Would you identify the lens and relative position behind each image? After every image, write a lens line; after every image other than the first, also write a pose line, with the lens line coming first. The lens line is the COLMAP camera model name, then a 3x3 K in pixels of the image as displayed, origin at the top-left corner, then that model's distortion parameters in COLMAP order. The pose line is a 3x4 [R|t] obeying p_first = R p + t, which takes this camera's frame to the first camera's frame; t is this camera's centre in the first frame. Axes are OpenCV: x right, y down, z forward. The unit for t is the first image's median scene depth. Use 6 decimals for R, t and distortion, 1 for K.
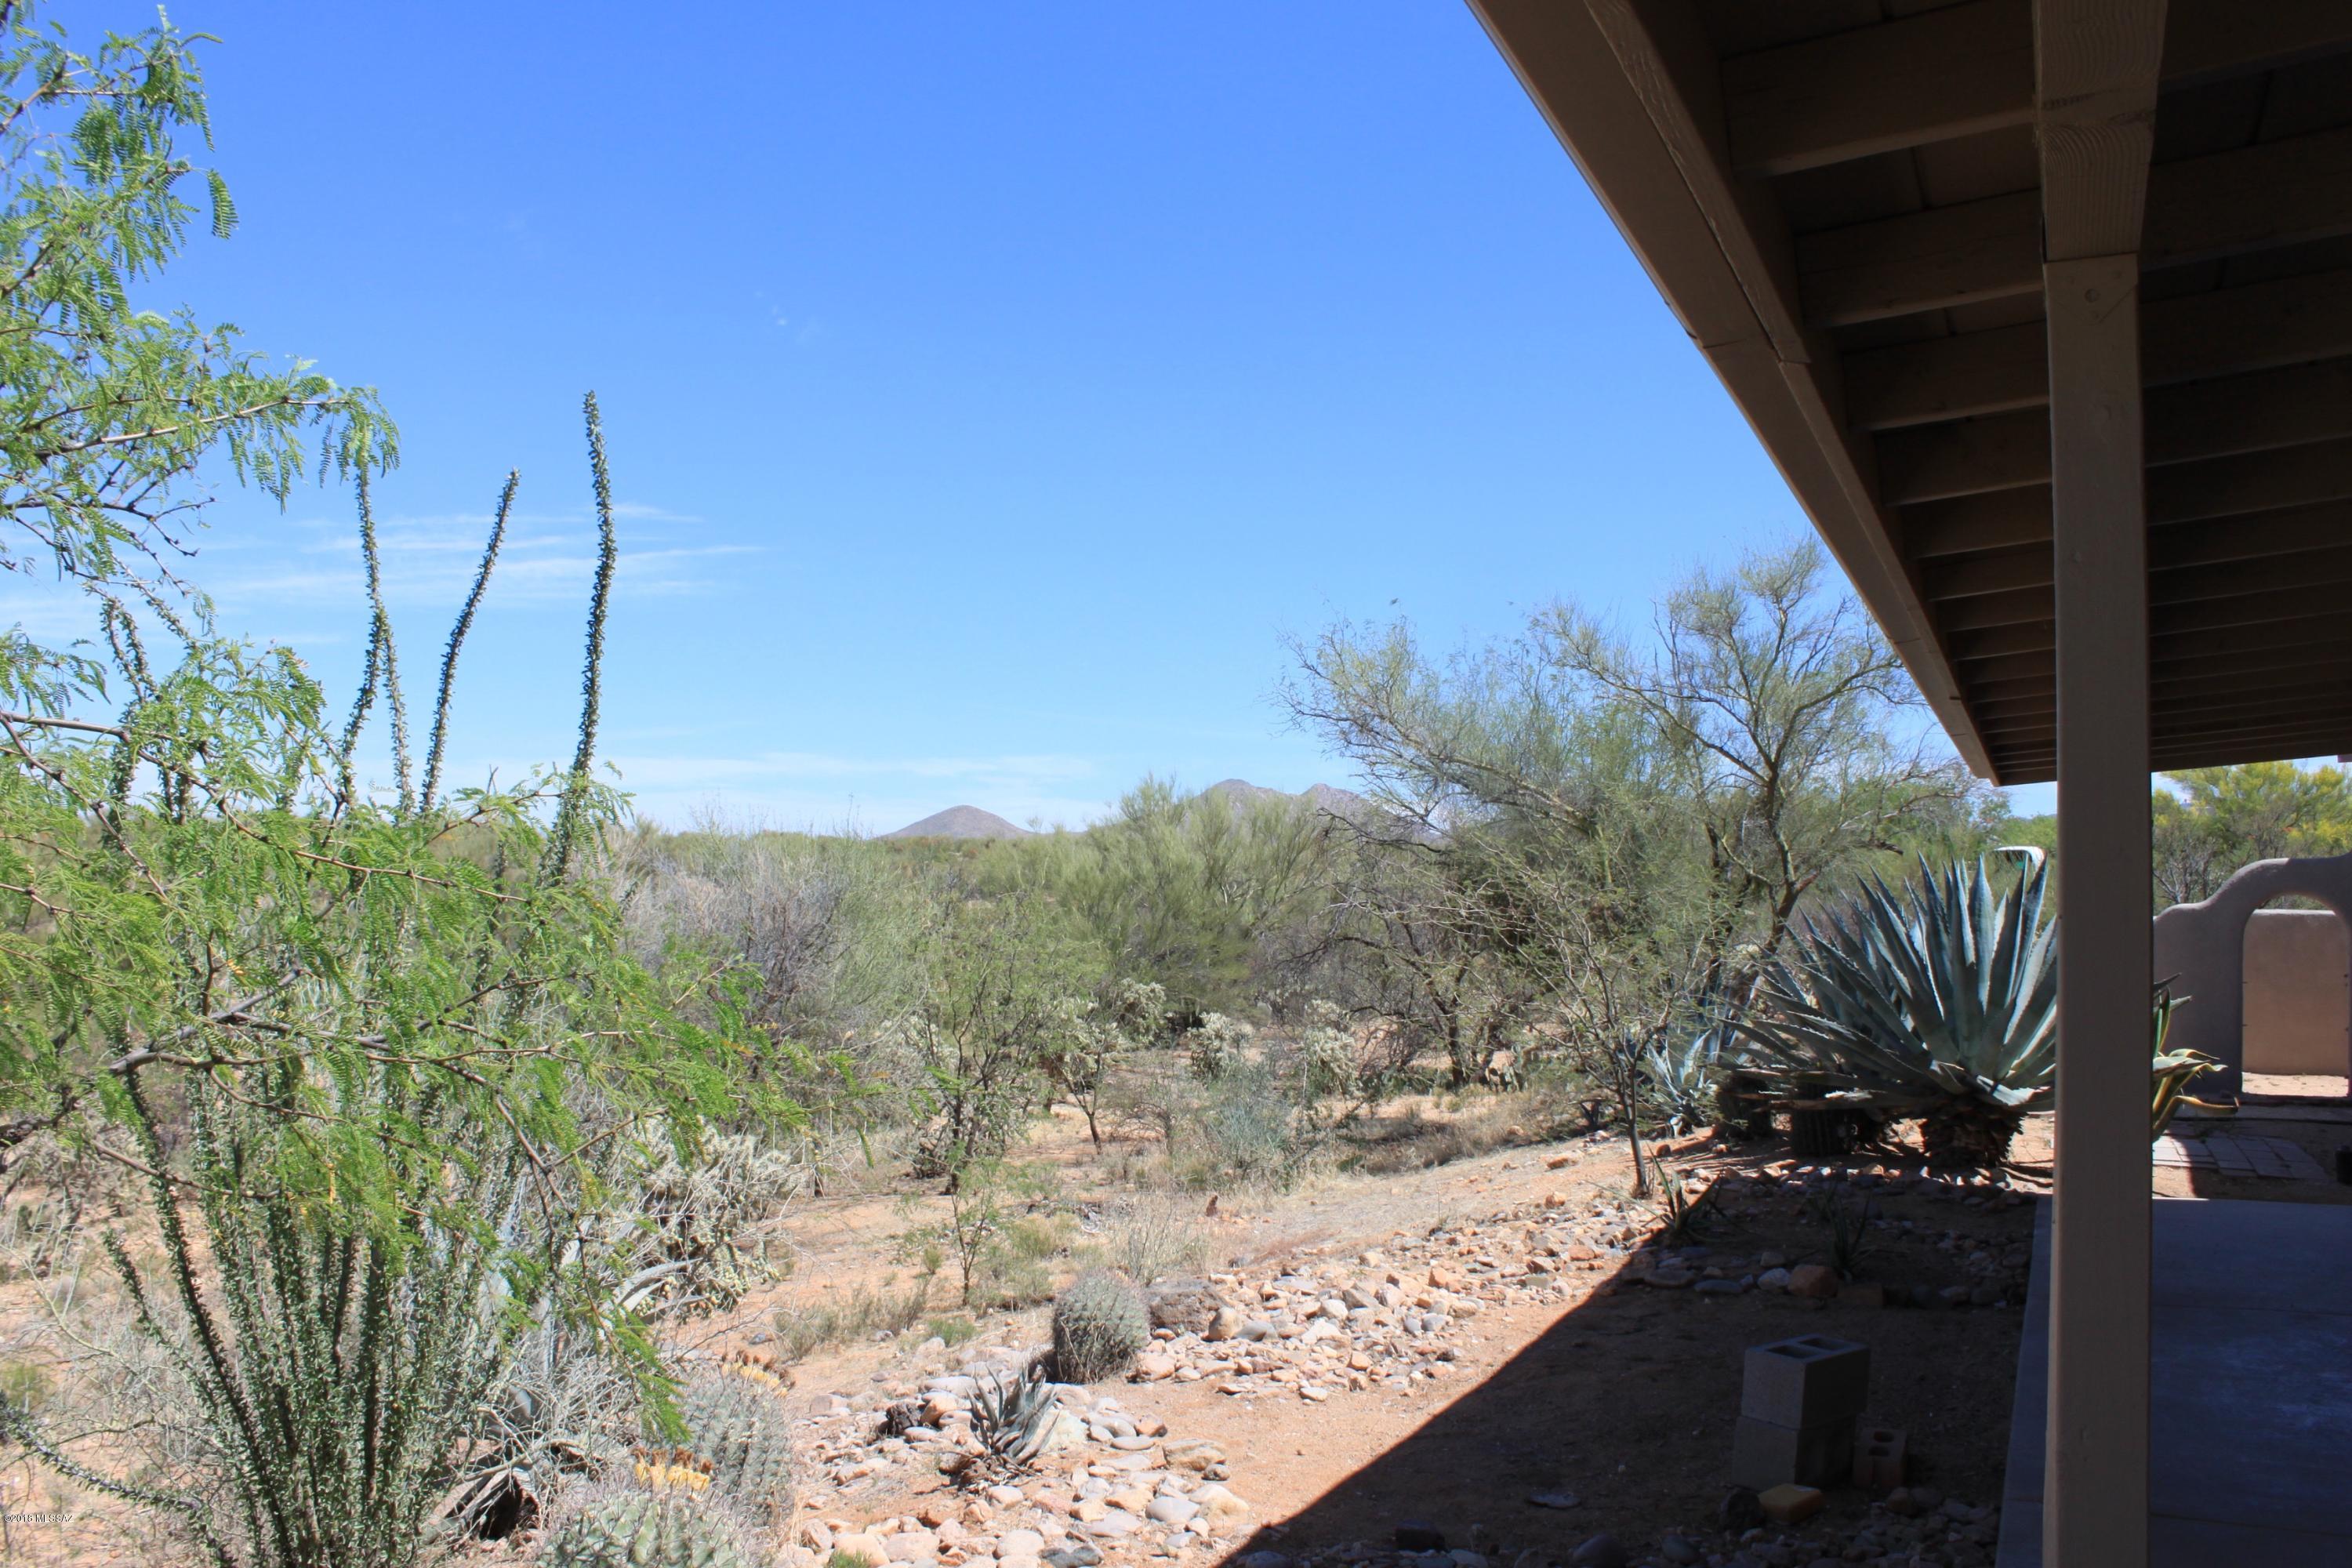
lens RADIAL K [[1904.8, 0, 1171.0], [0, 1904.8, 778.9], [0, 0, 1]] dist [-0.135740, 0.095631]
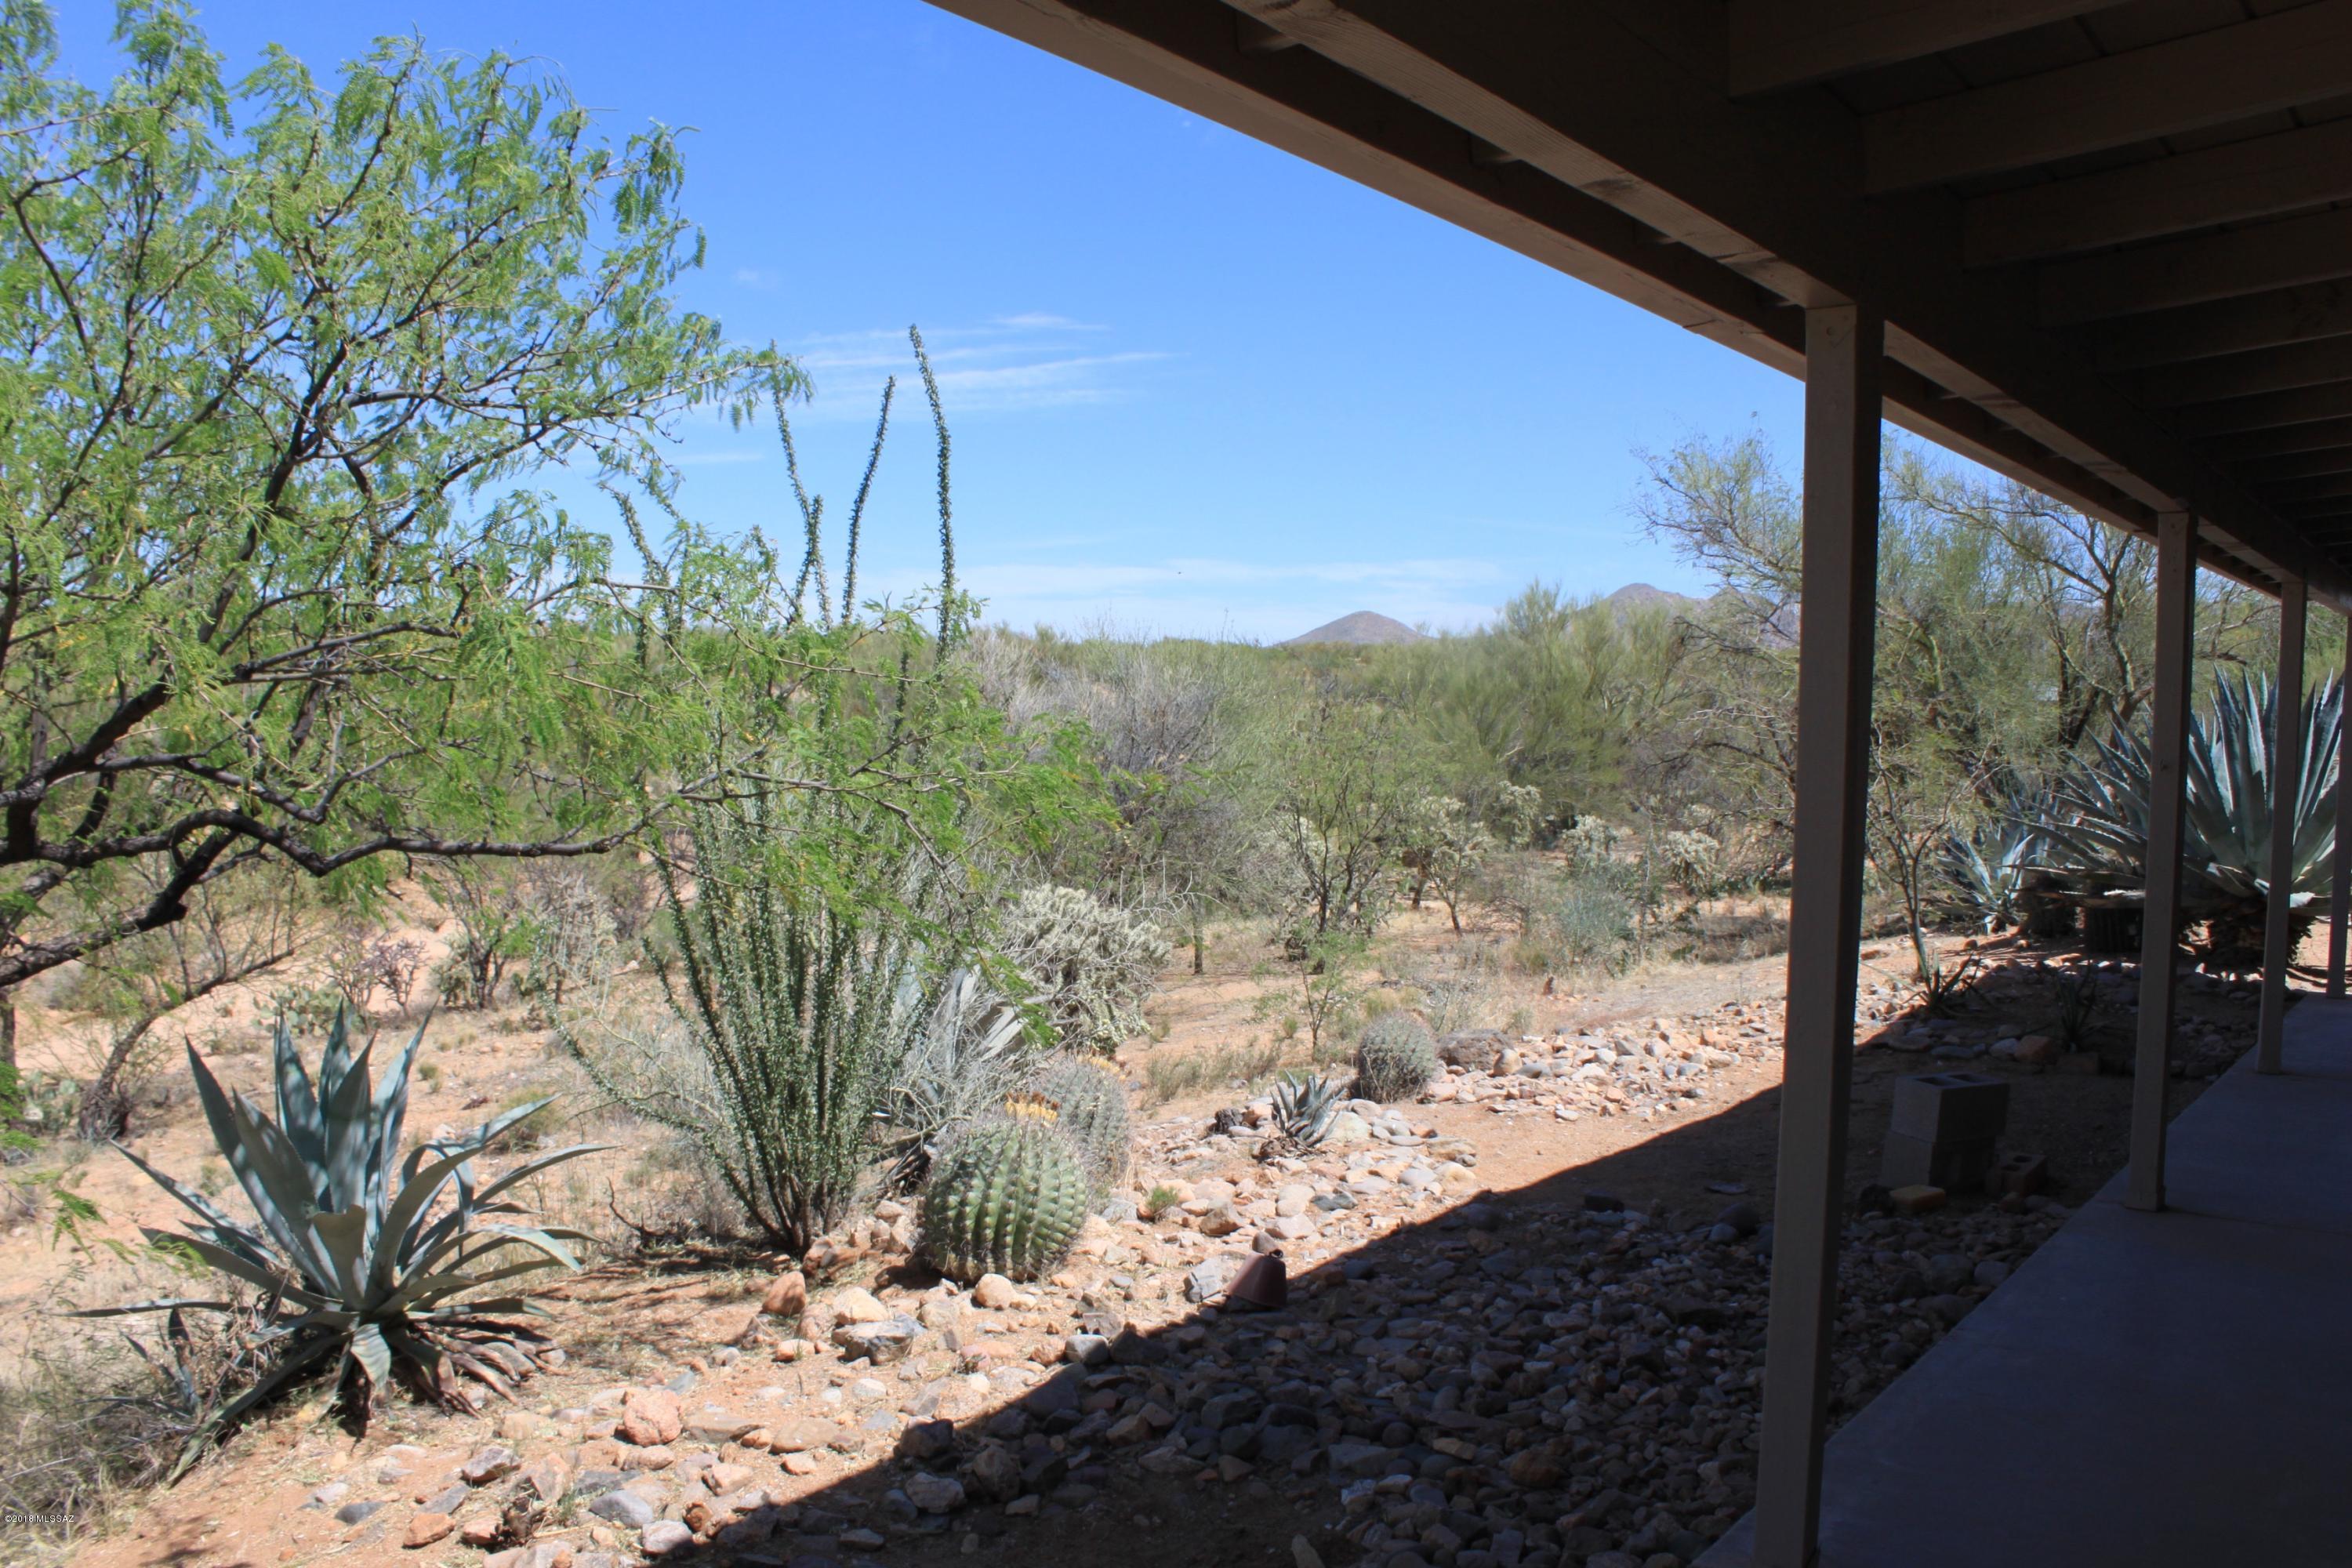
lens RADIAL K [[1904.8, 0, 1179.3], [0, 1904.8, 806.9], [0, 0, 1]] dist [-0.135740, 0.095631]
pose [[0.979017, 0.013609, -0.203326, 0.047355], [0.010205, 0.993241, 0.115617, -0.006768], [0.203525, -0.115266, 0.972261, -0.125876]]
